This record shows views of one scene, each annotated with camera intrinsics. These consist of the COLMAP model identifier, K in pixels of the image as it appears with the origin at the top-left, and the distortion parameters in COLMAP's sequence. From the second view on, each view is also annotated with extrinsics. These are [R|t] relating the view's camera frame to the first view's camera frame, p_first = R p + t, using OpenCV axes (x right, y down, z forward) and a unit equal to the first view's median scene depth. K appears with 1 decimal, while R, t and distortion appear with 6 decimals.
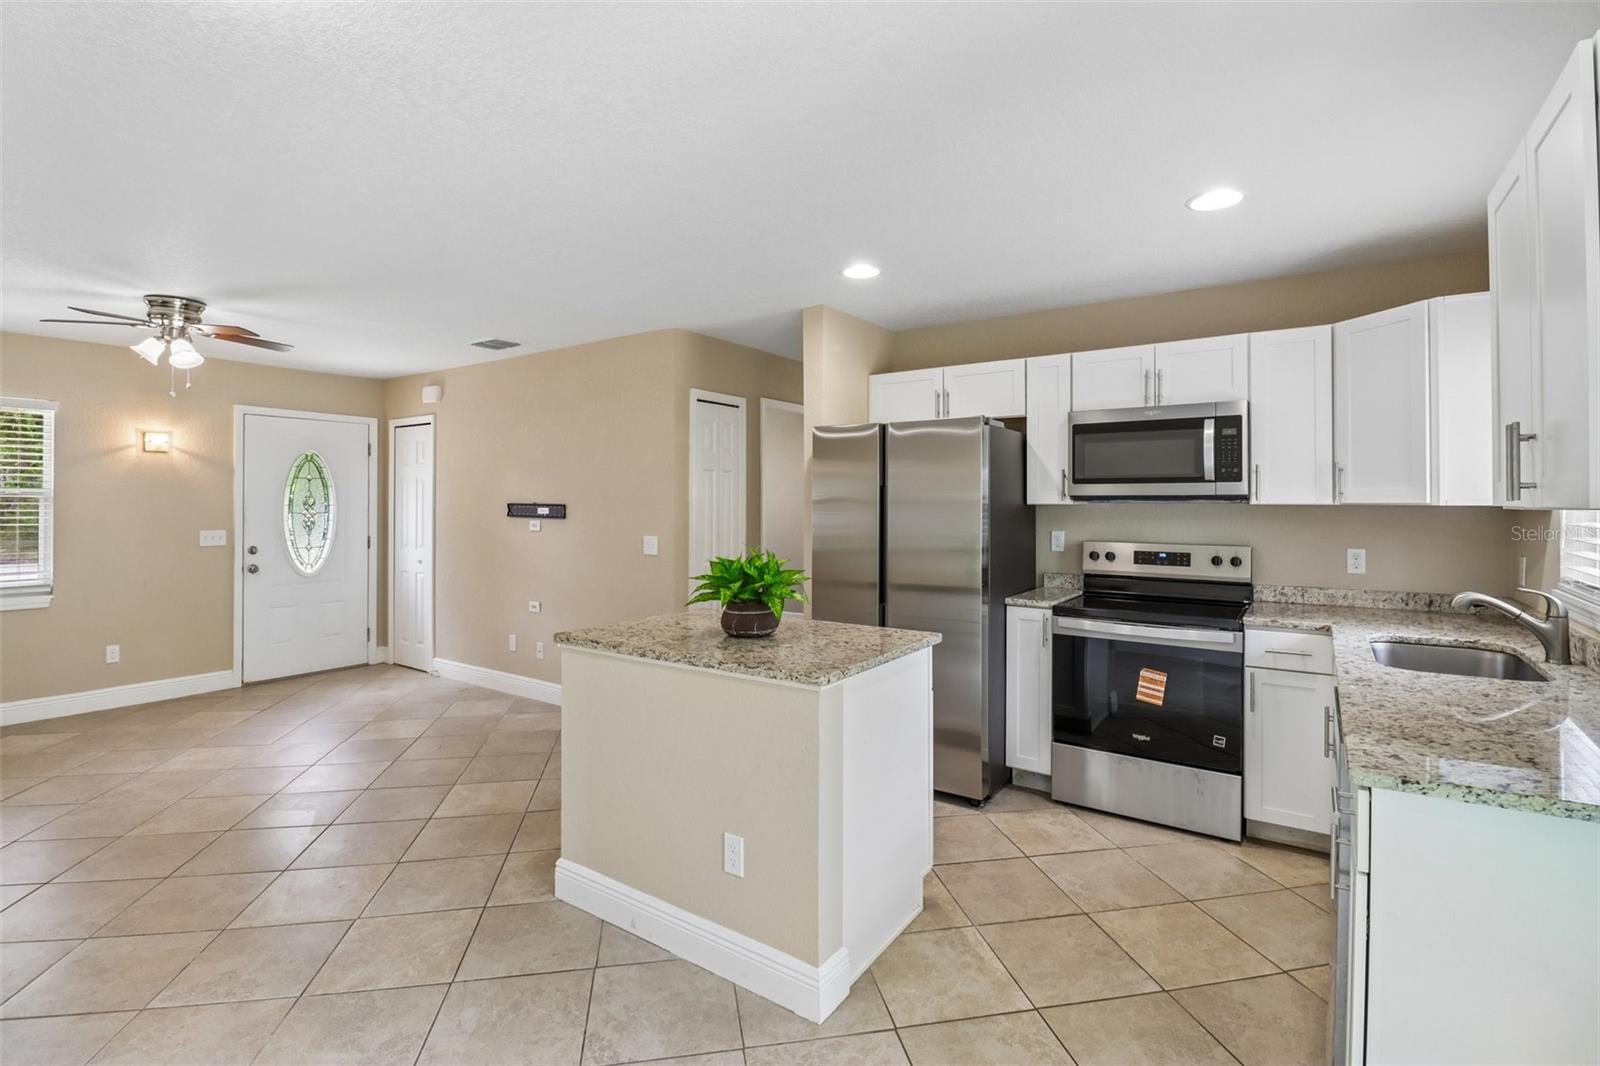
lens RADIAL K [[744.5, 0, 806.4], [0, 744.5, 494.4], [0, 0, 1]] dist [-0.000058, -0.015774]
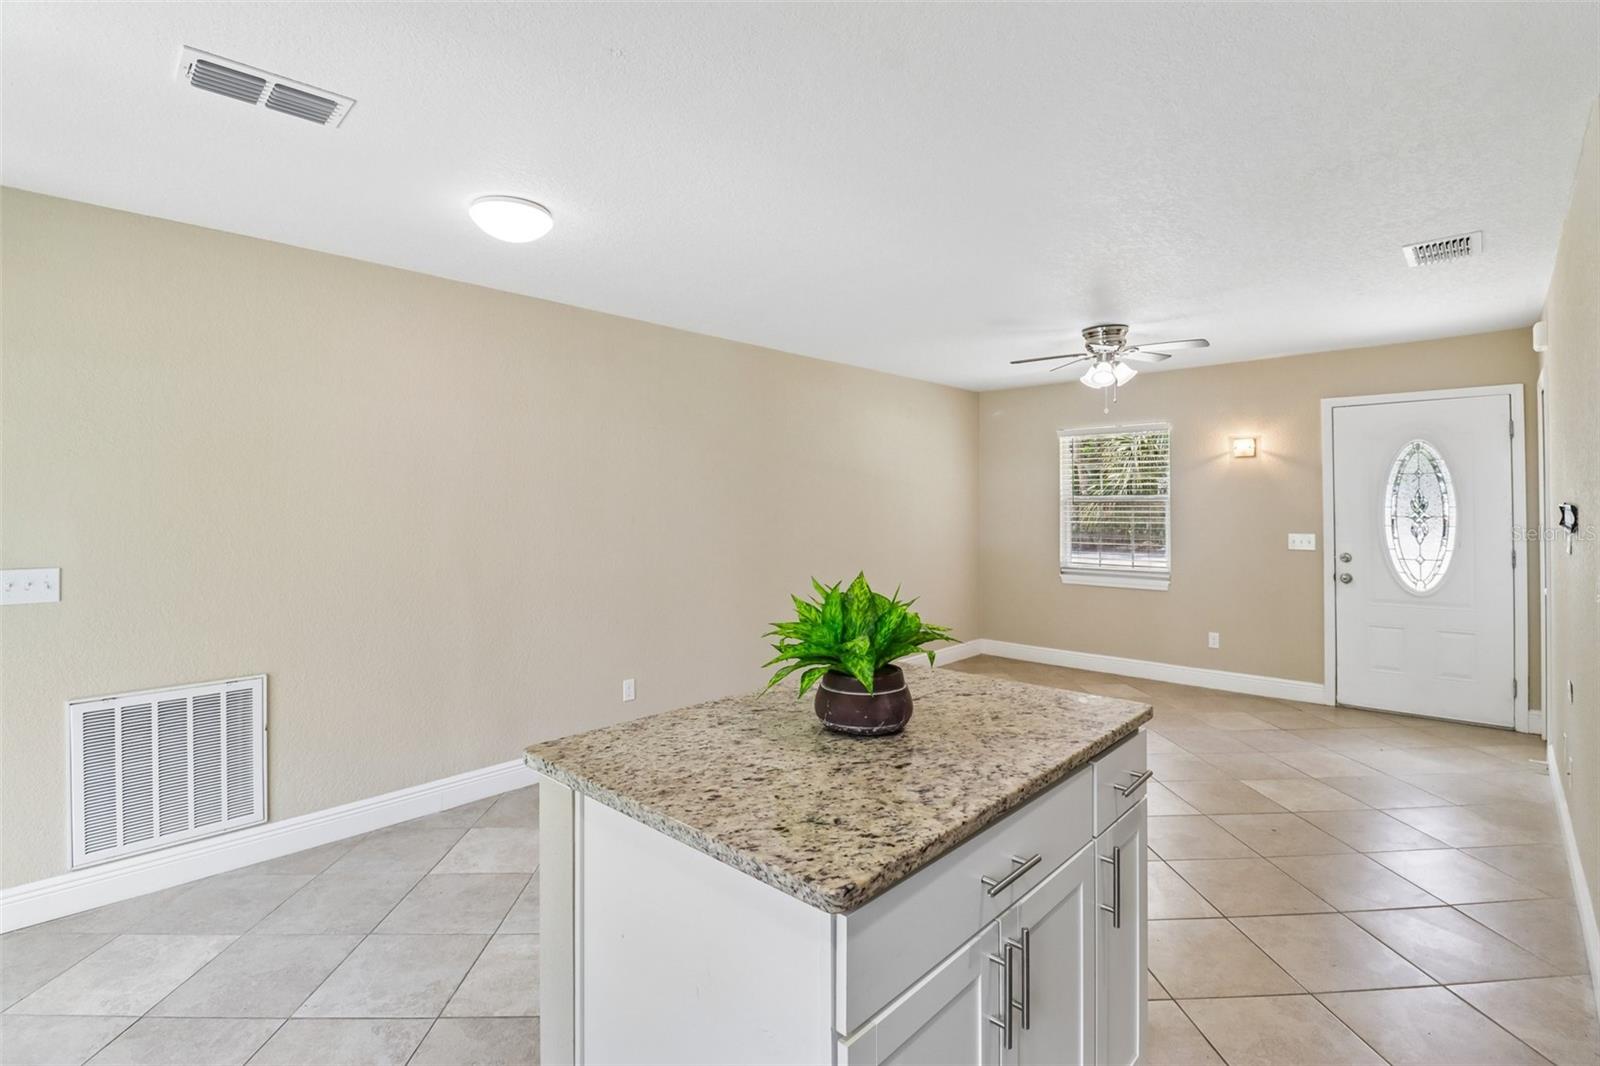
lens RADIAL K [[741.3, 0, 800.1], [0, 741.3, 499.8], [0, 0, 1]] dist [0.003718, -0.015083]
pose [[-0.157705, -0.009381, -0.987442, 0.261592], [0.015145, 0.999814, -0.011917, 0.006359], [0.987370, -0.016834, -0.157533, 0.529505]]
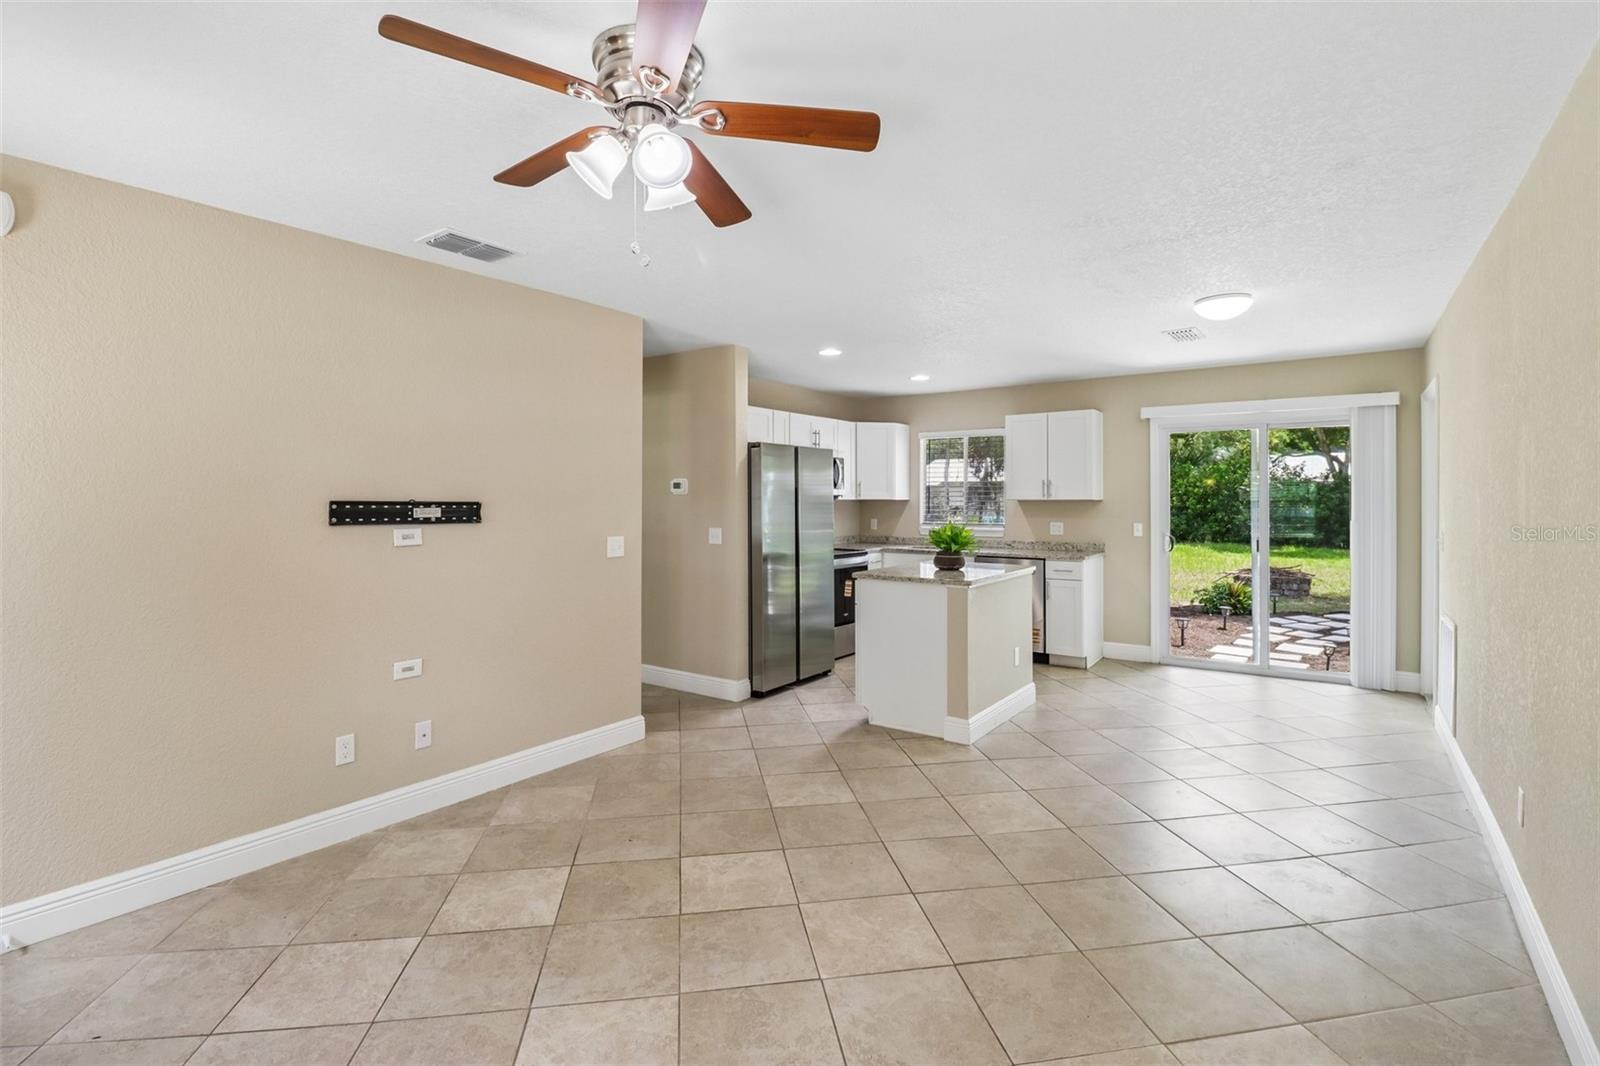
lens RADIAL K [[741.3, 0, 800.1], [0, 741.3, 499.8], [0, 0, 1]] dist [0.003718, -0.015083]
pose [[0.029653, -0.001268, 0.999559, -0.975552], [-0.008185, 0.999965, 0.001512, 0.007466], [-0.999527, -0.008226, 0.029641, 0.663604]]
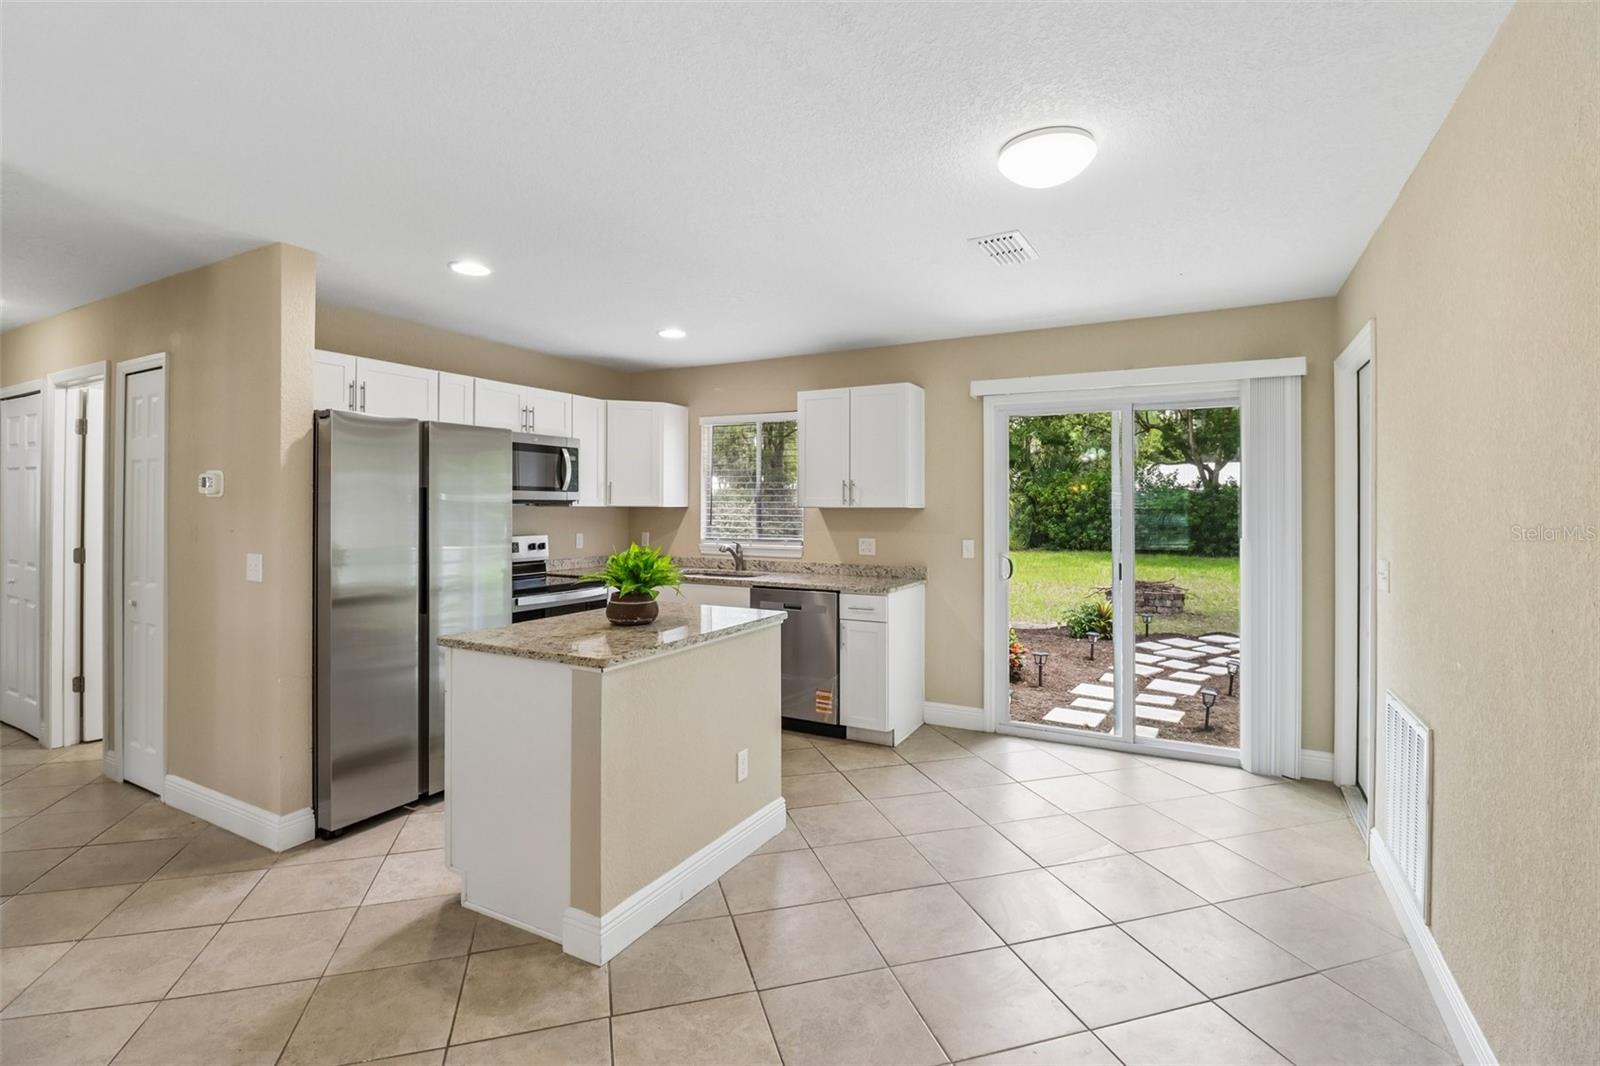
lens RADIAL K [[741.3, 0, 800.1], [0, 741.3, 499.8], [0, 0, 1]] dist [0.003718, -0.015083]
pose [[-0.097964, 0.007345, 0.995163, -0.609568], [-0.011441, 0.999898, -0.008507, 0.004769], [-0.995124, -0.012219, -0.097870, 0.433516]]
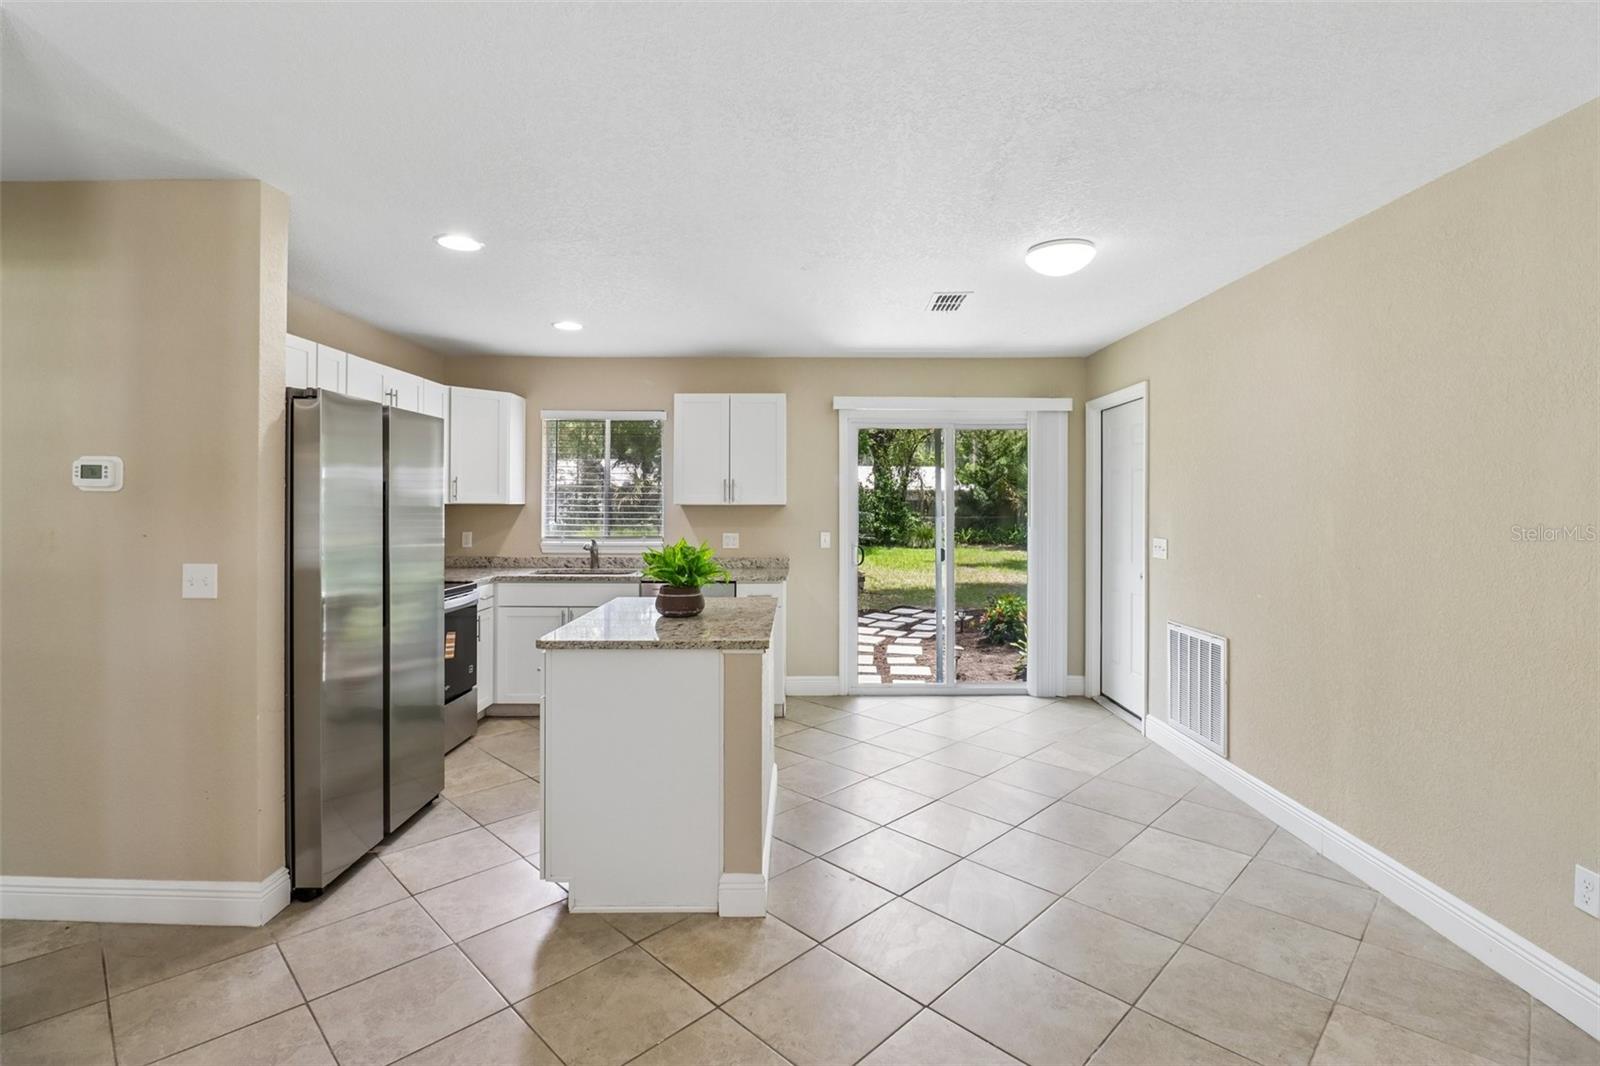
lens RADIAL K [[741.3, 0, 800.1], [0, 741.3, 499.8], [0, 0, 1]] dist [0.003718, -0.015083]
pose [[-0.562014, 0.002591, 0.827123, -0.578405], [-0.010326, 0.999895, -0.010148, 0.008255], [-0.827063, -0.014245, -0.561929, 0.756403]]
